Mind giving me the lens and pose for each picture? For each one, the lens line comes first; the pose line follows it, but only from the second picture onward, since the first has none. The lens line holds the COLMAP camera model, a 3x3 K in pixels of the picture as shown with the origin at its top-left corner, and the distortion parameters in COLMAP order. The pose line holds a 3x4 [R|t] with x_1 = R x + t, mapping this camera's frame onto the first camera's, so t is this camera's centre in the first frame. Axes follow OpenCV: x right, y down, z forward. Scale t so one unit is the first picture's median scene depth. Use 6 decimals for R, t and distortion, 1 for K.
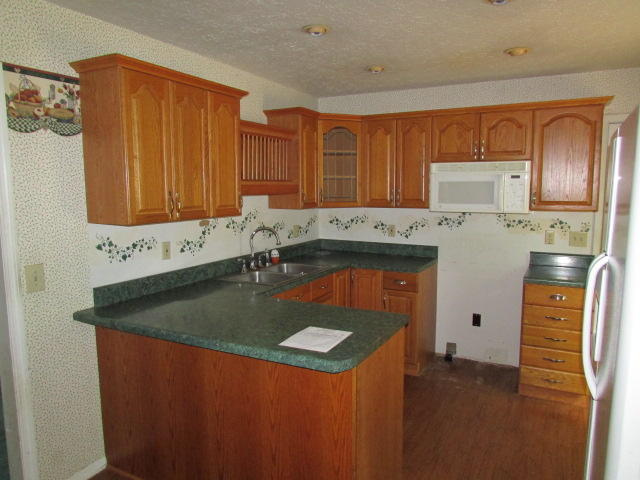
lens RADIAL K [[458.9, 0, 318.3], [0, 458.9, 238.5], [0, 0, 1]] dist [-0.023152, 0.012976]
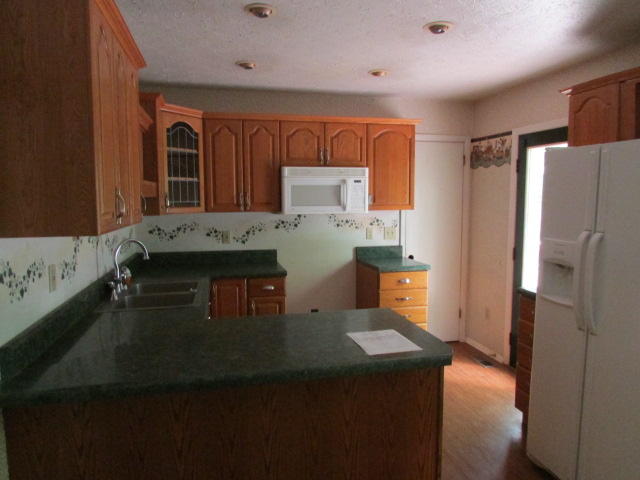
lens RADIAL K [[458.9, 0, 322.9], [0, 458.9, 236.7], [0, 0, 1]] dist [-0.023152, 0.012976]
pose [[0.757288, -0.056495, 0.650633, -0.440816], [0.075170, 0.997170, -0.000907, -0.003161], [-0.648741, 0.049595, 0.759392, 0.220741]]
